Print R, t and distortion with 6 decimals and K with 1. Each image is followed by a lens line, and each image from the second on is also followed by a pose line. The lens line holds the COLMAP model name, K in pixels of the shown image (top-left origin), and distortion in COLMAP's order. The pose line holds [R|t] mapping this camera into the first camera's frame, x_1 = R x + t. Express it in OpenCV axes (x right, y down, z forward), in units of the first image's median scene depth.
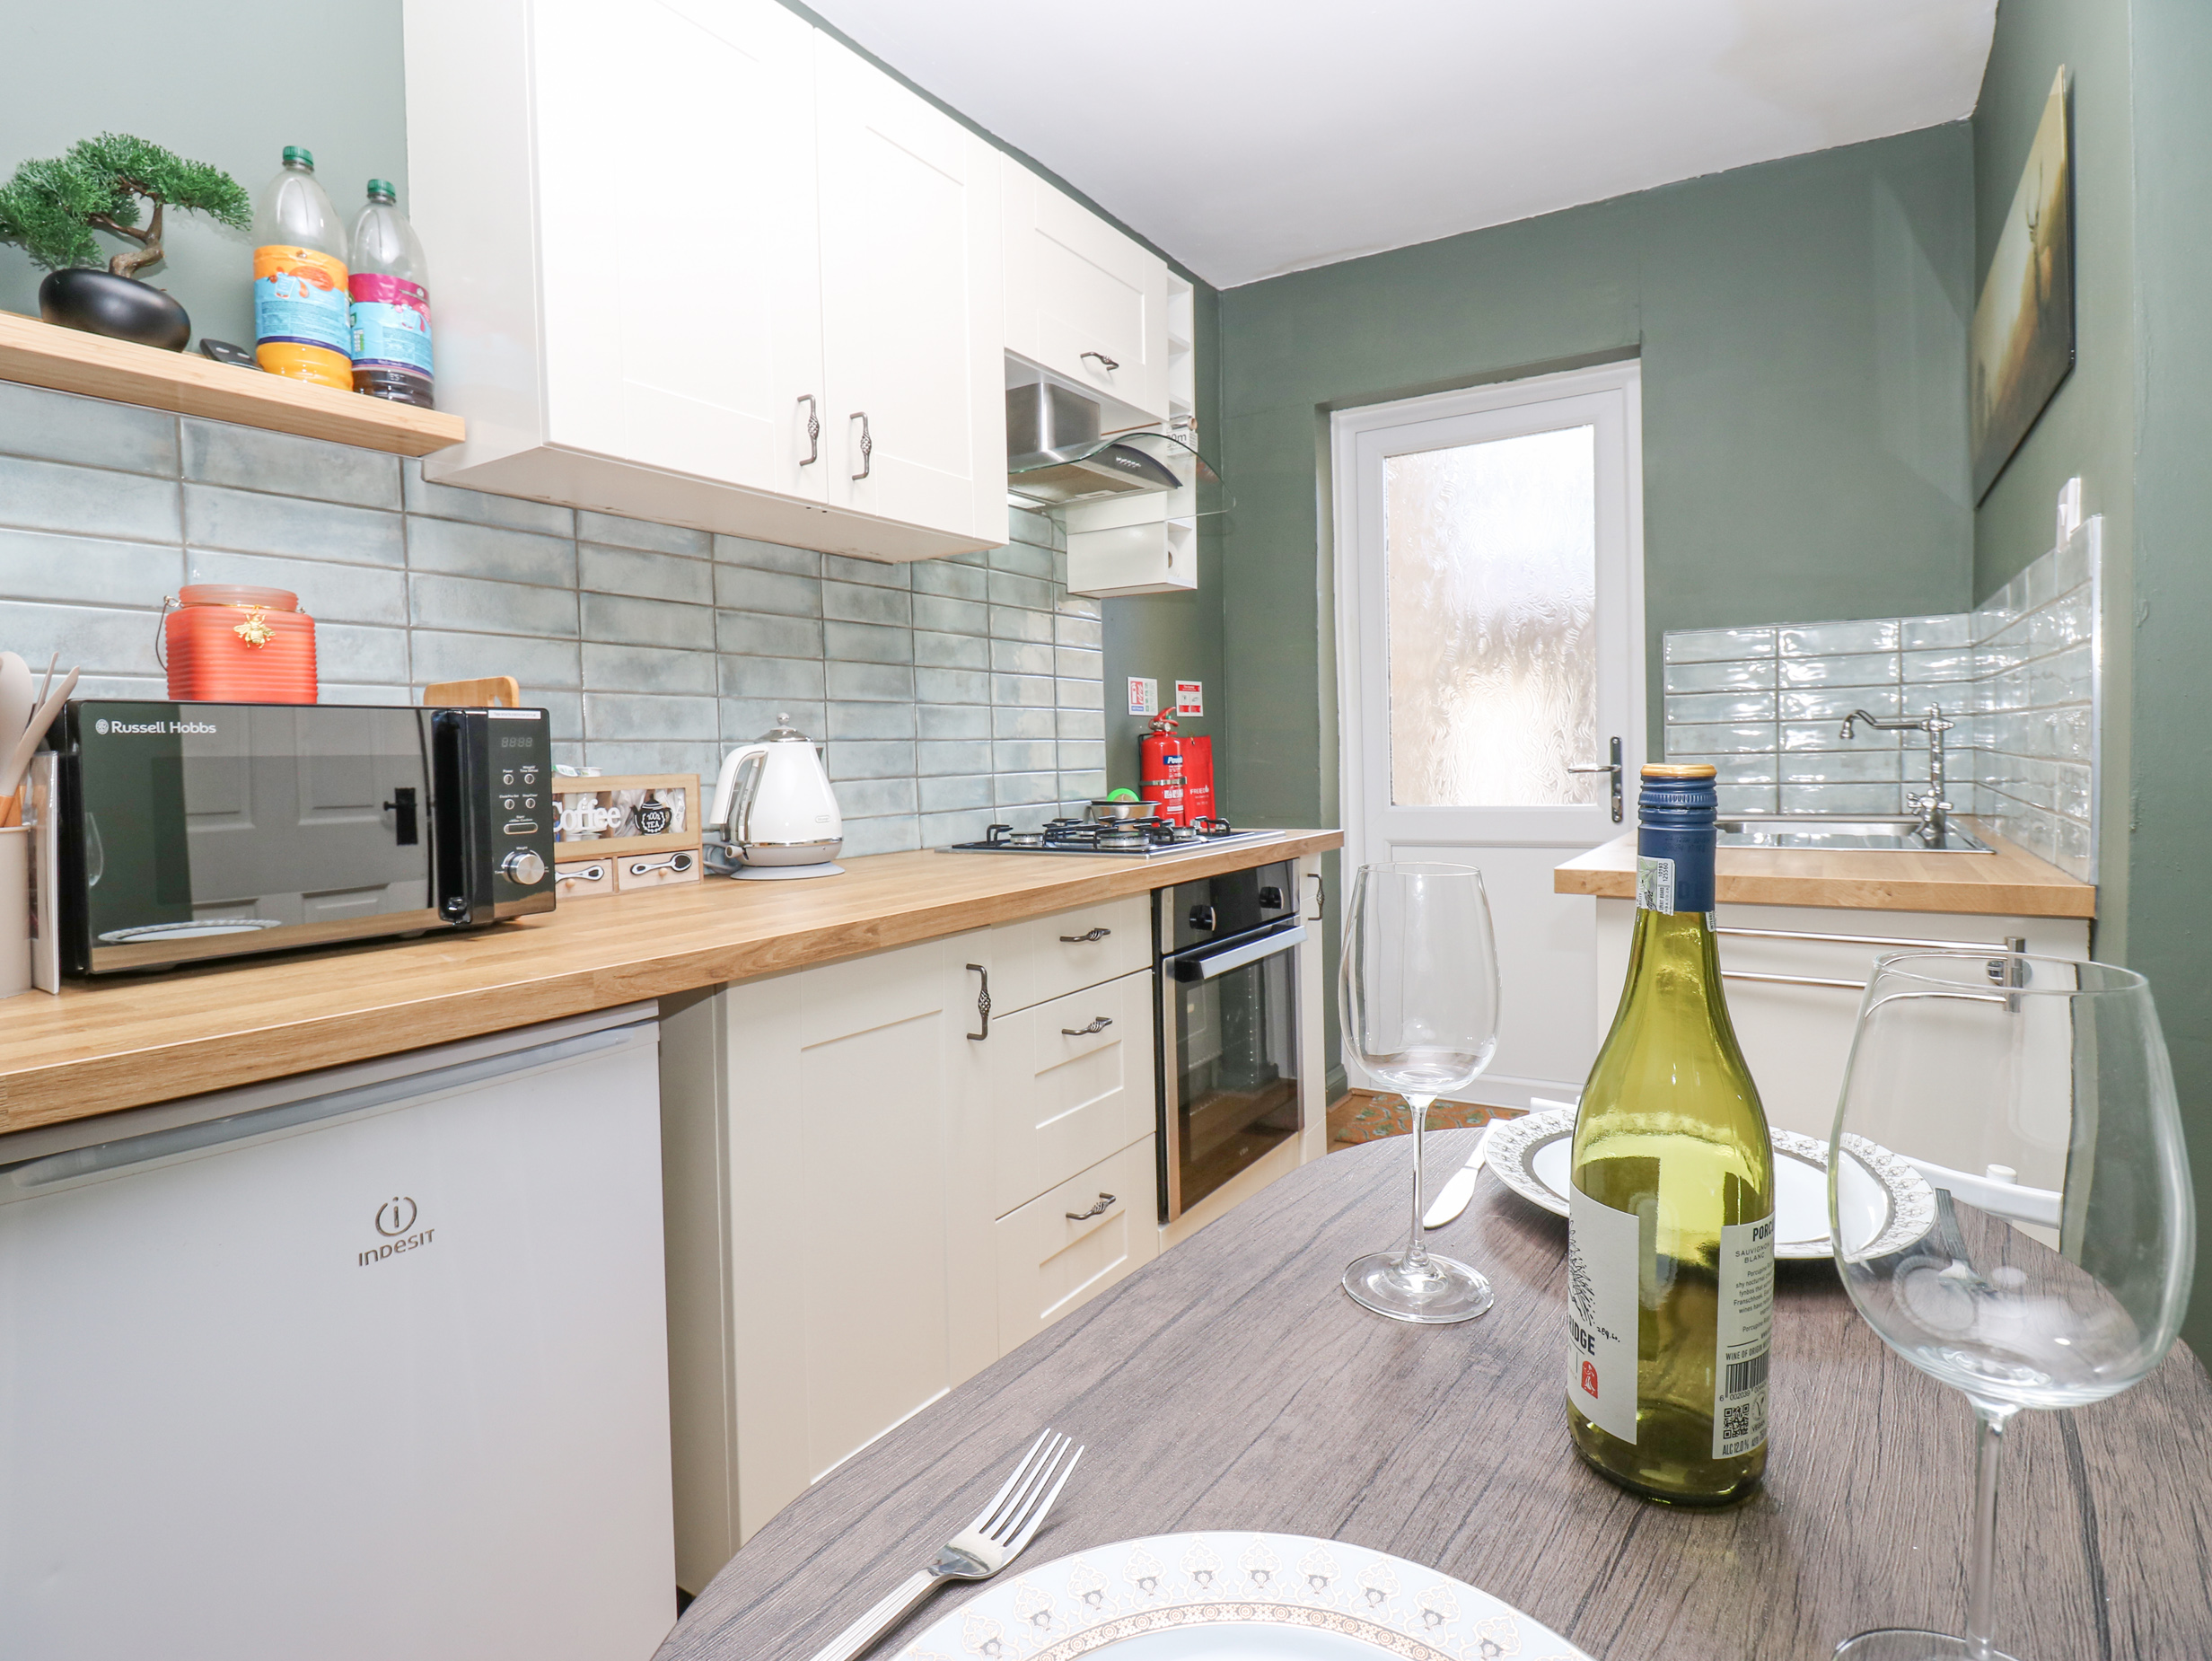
lens RADIAL K [[1151.6, 0, 1121.7], [0, 1151.6, 805.0], [0, 0, 1]] dist [0.003006, -0.016289]
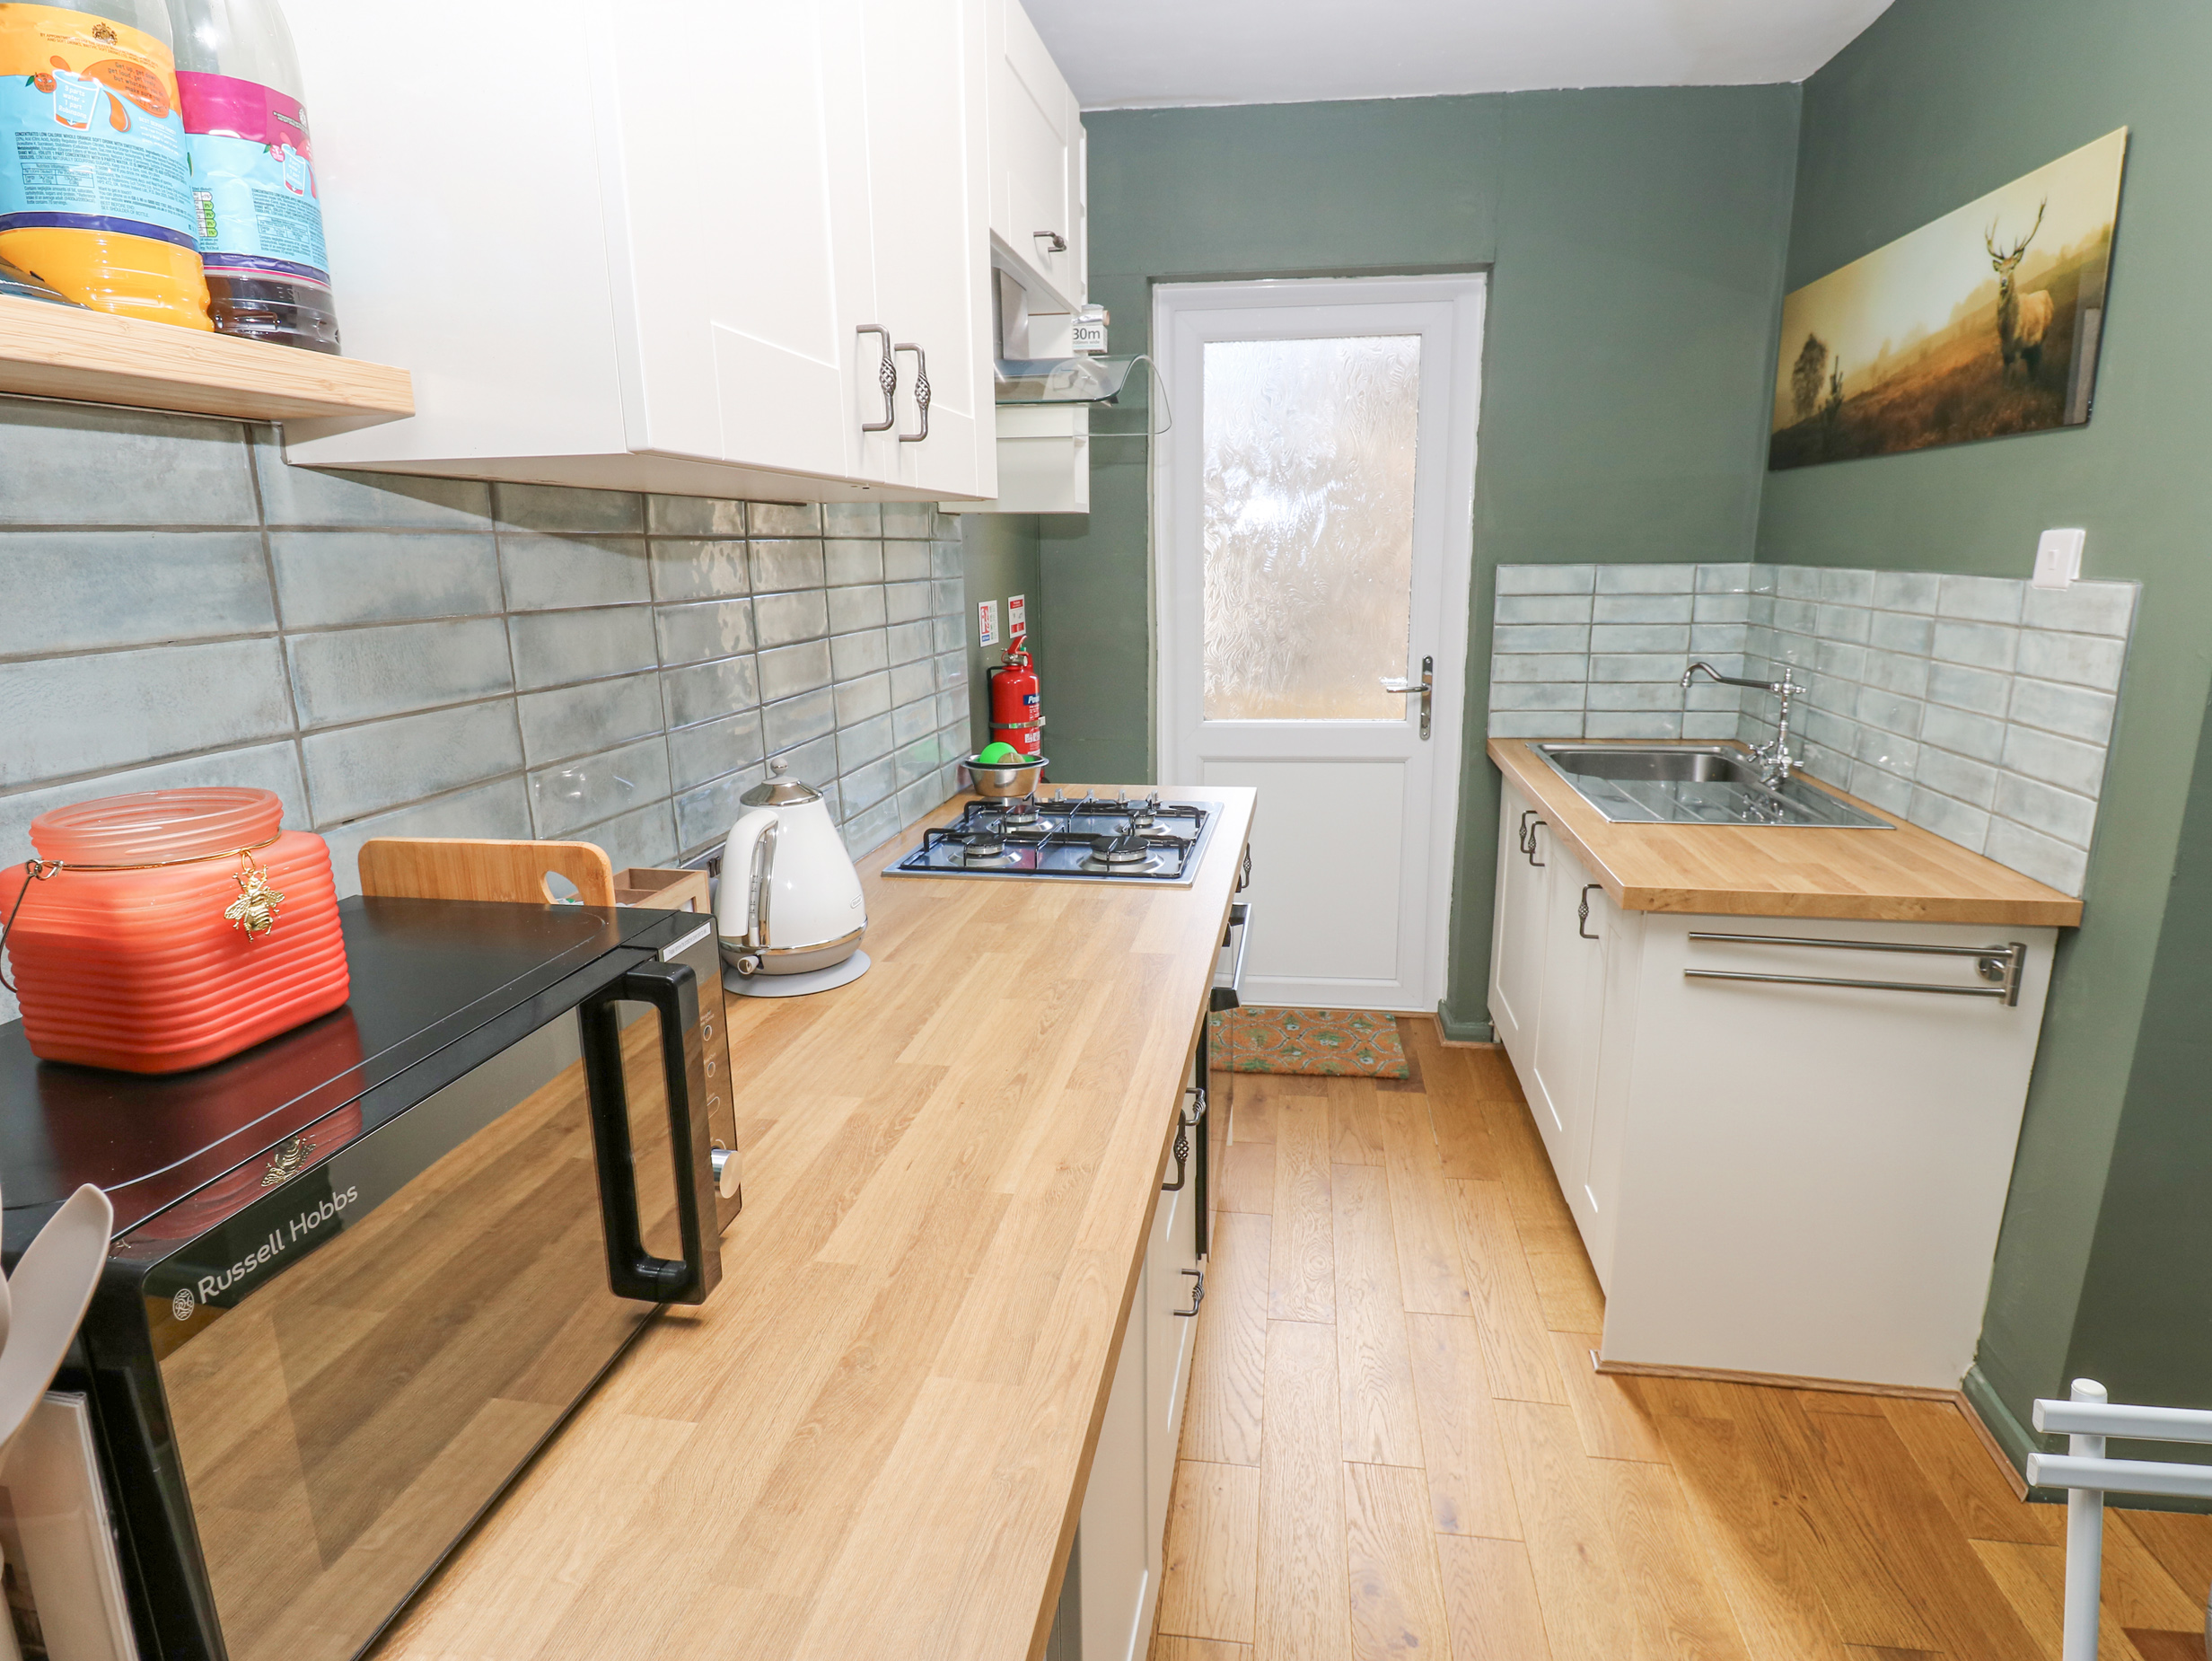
lens RADIAL K [[1151.6, 0, 1121.7], [0, 1151.6, 805.0], [0, 0, 1]] dist [0.003006, -0.016289]
pose [[0.913223, -0.075895, 0.400329, -0.420798], [0.004149, 0.984181, 0.177119, -0.192491], [-0.407439, -0.160088, 0.899091, 0.280286]]
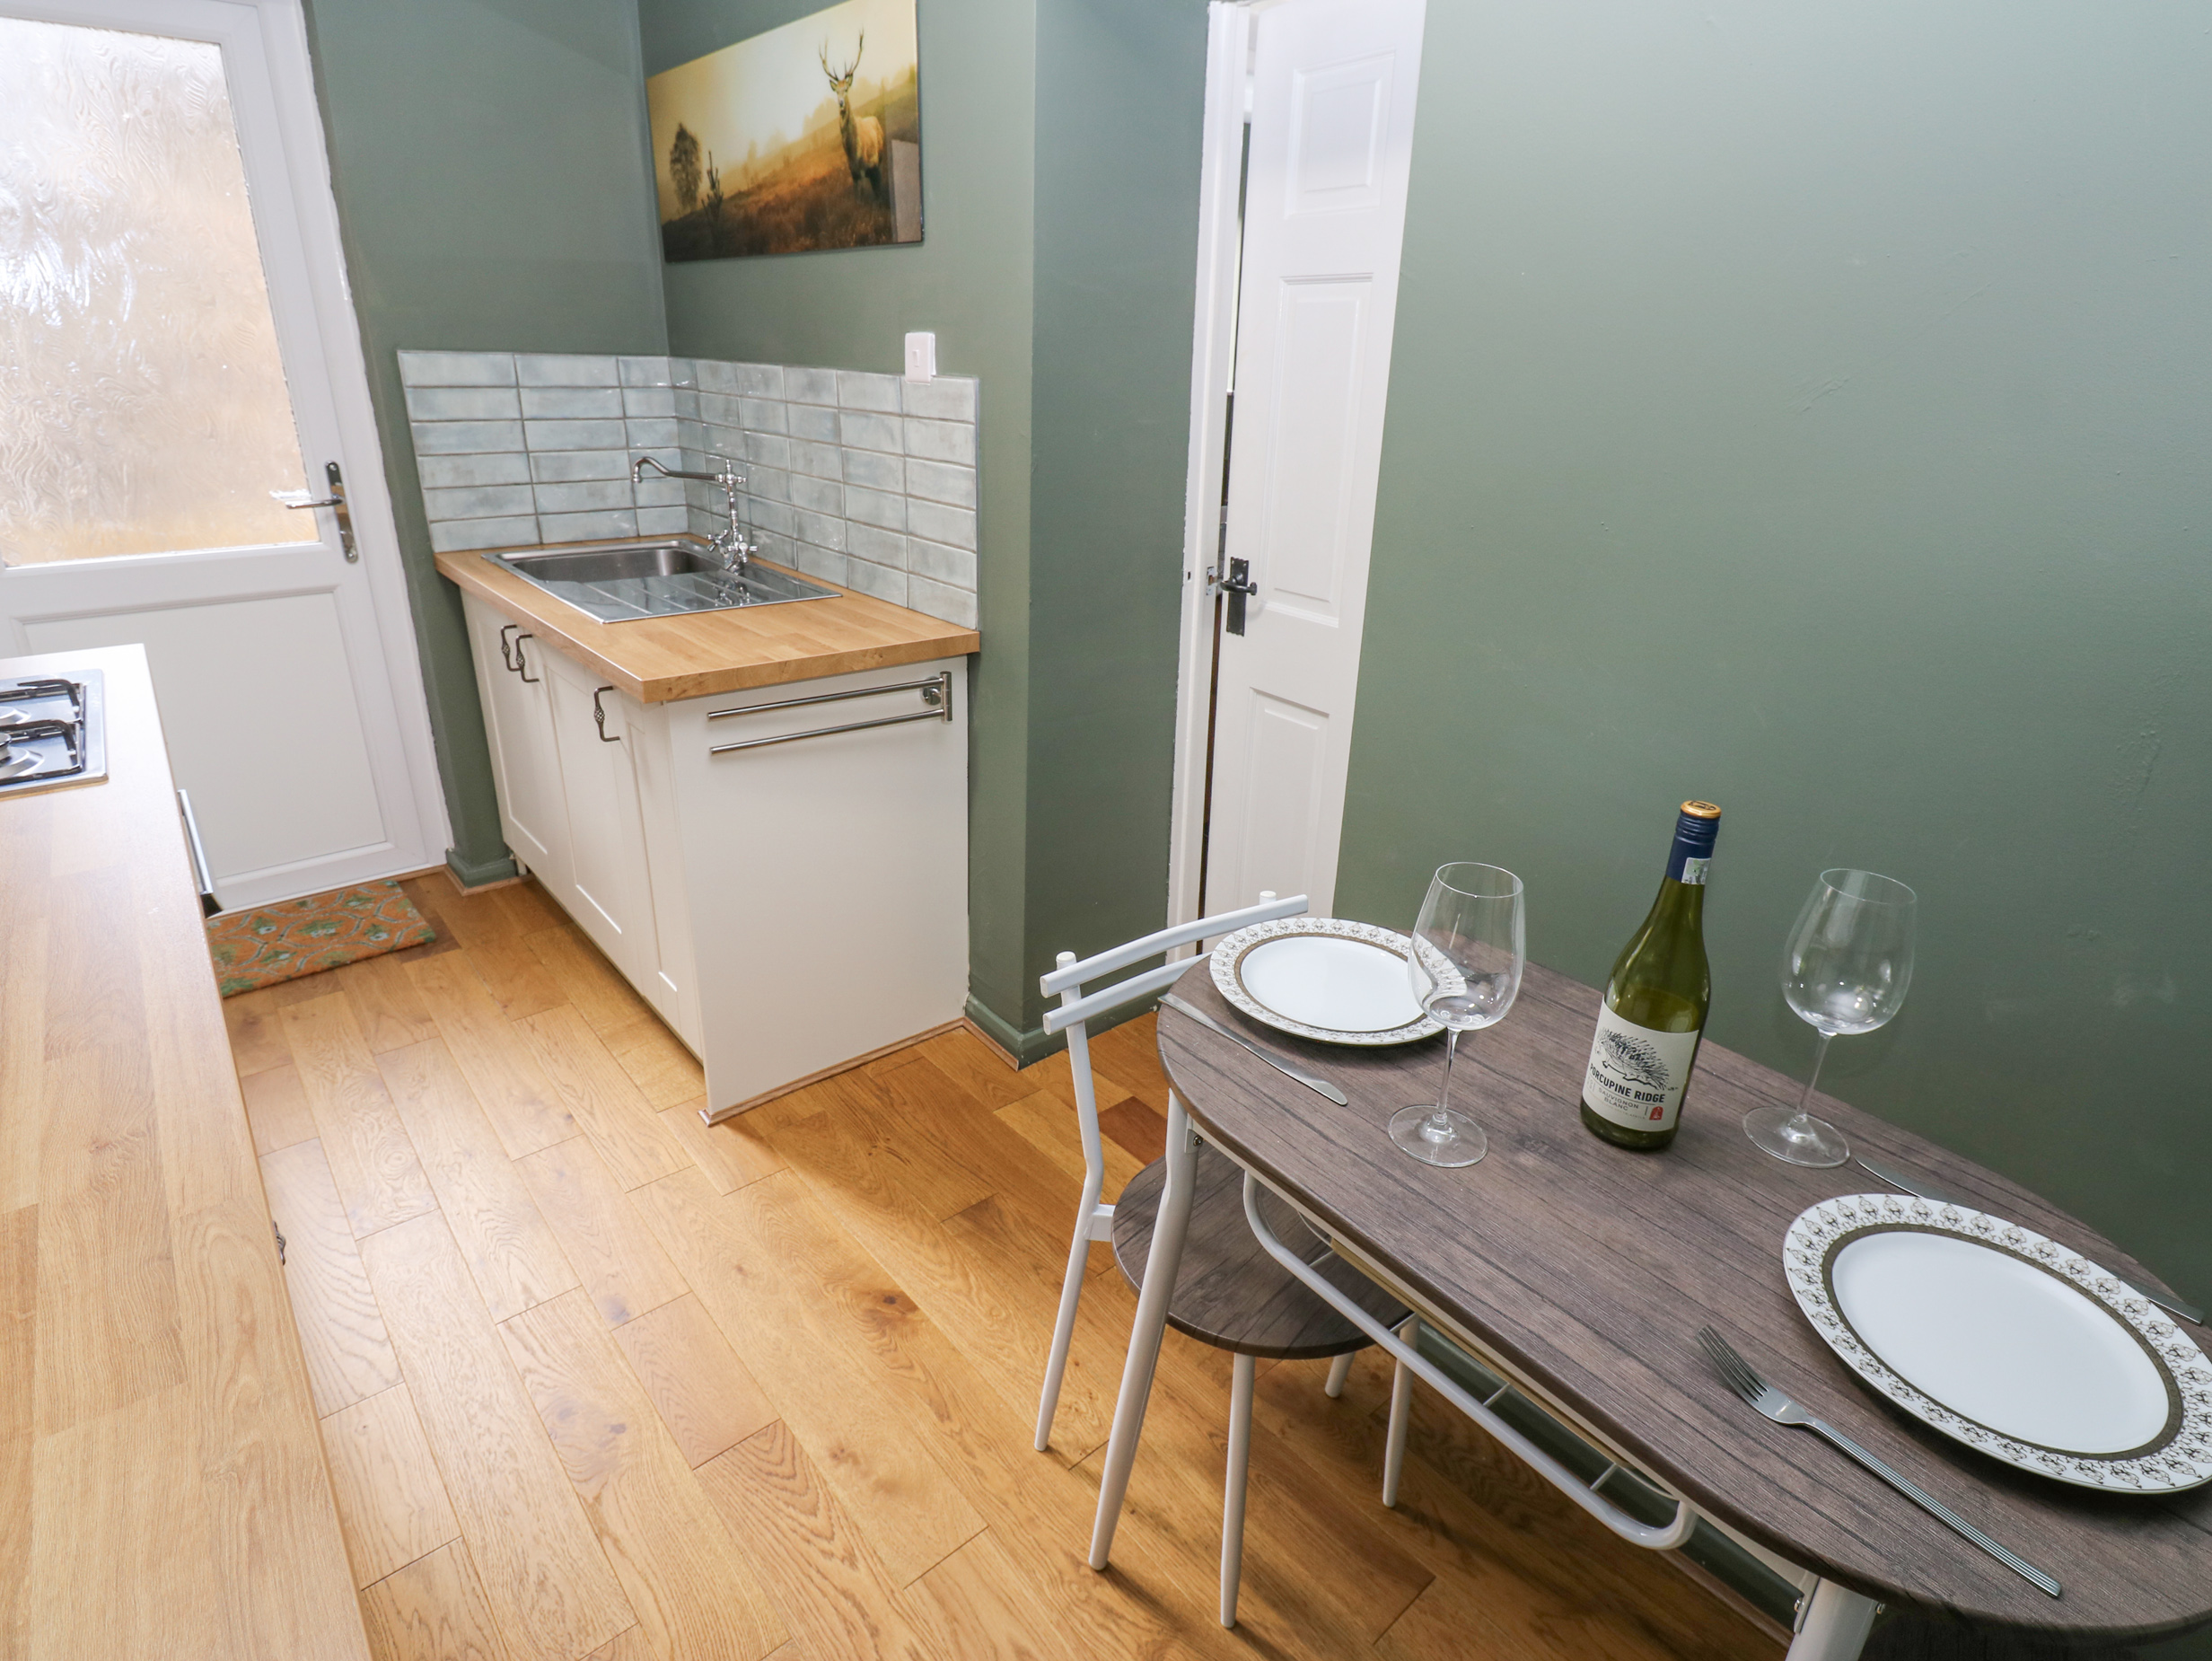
lens RADIAL K [[1151.6, 0, 1121.7], [0, 1151.6, 805.0], [0, 0, 1]] dist [0.003006, -0.016289]
pose [[0.277302, -0.319075, 0.906253, -0.473448], [-0.005536, 0.942698, 0.333601, -0.184782], [-0.960767, -0.097525, 0.259646, 0.300857]]
